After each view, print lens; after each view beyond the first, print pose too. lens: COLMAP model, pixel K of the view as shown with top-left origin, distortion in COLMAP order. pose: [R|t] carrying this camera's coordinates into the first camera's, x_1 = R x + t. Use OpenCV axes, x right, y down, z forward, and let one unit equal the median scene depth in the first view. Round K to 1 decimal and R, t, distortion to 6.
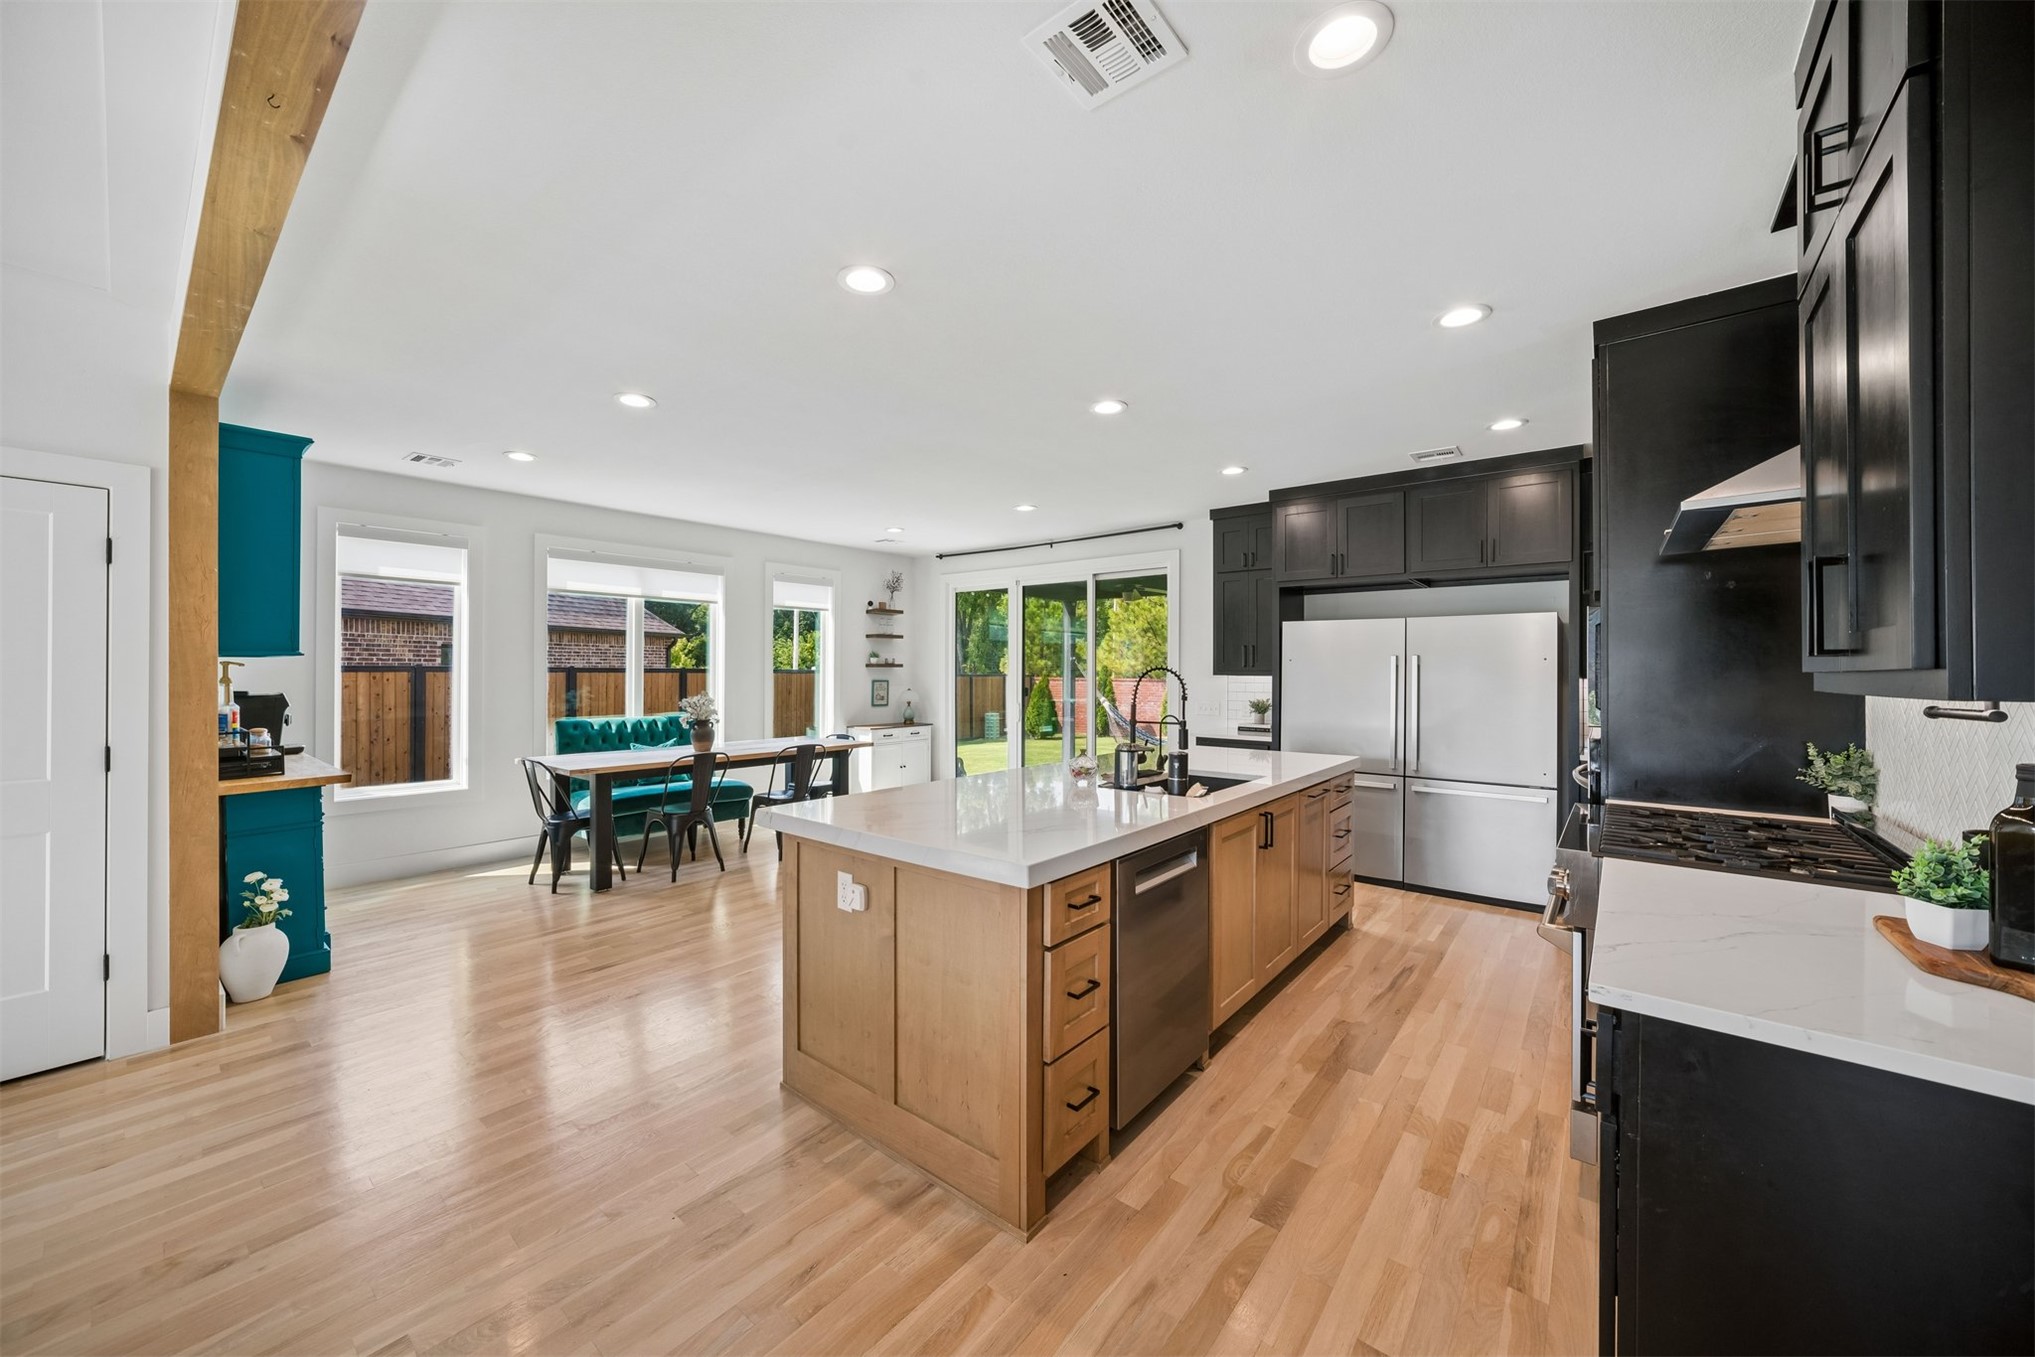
lens RADIAL K [[734.9, 0, 1006.7], [0, 734.9, 672.2], [0, 0, 1]] dist [-0.007876, -0.000034]
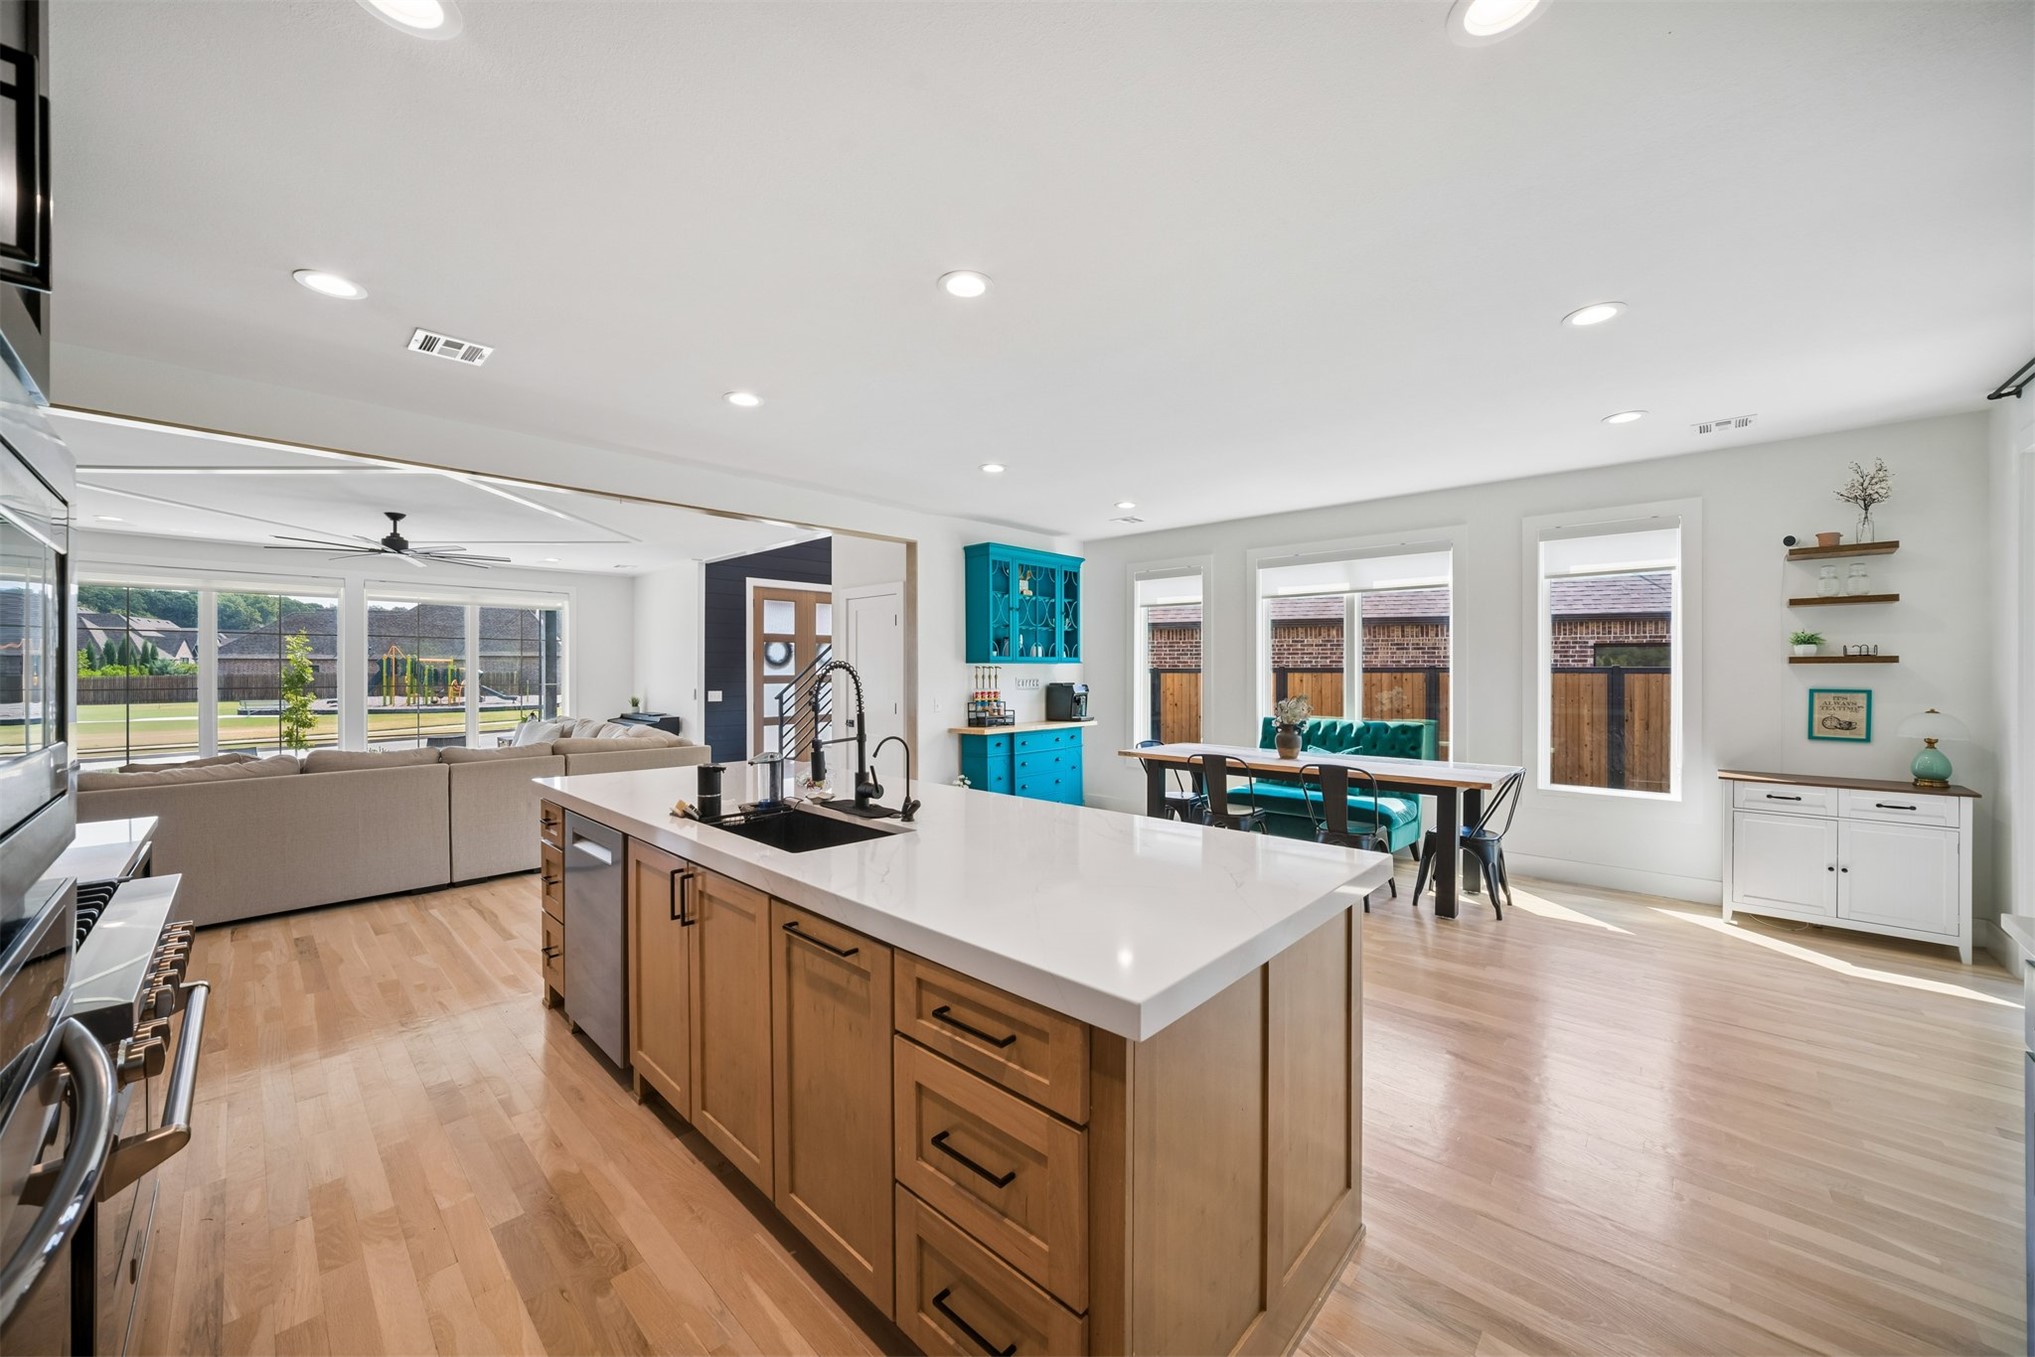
lens RADIAL K [[734.9, 0, 1006.7], [0, 734.9, 672.2], [0, 0, 1]] dist [-0.007876, -0.000034]
pose [[-0.068435, -0.000368, -0.997656, 0.363151], [-0.001967, 0.999998, -0.000234, 0.000498], [0.997654, 0.001947, -0.068435, 0.478605]]
